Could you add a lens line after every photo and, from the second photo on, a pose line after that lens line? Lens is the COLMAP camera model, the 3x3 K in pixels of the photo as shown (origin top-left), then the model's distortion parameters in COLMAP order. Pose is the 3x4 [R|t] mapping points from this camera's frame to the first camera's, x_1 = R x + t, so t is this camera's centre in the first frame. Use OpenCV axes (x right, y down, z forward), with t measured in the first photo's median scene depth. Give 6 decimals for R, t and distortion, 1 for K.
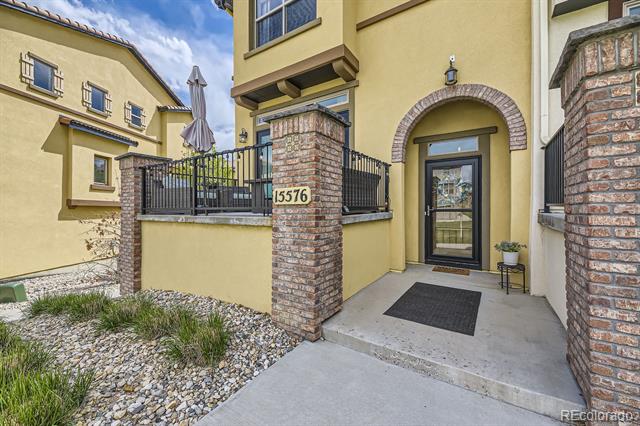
lens RADIAL K [[261.7, 0, 321.5], [0, 261.7, 209.4], [0, 0, 1]] dist [0.001458, -0.000072]
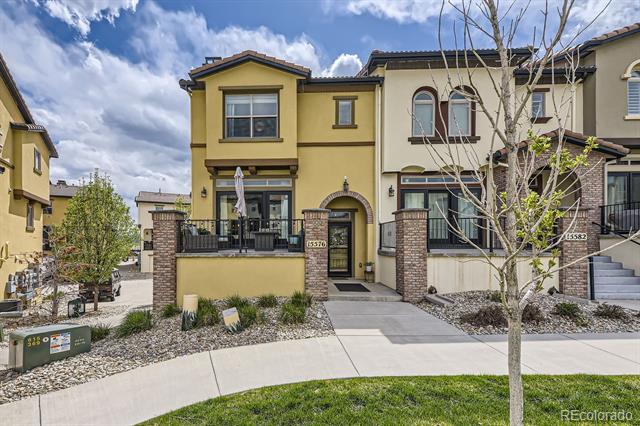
lens RADIAL K [[261.7, 0, 302.7], [0, 261.7, 244.8], [0, 0, 1]] dist [0.001458, -0.000072]
pose [[0.847143, 0.001566, 0.531363, -0.869510], [-0.000803, 0.999998, -0.001667, -0.023402], [-0.531365, 0.000986, 0.847143, -0.580229]]
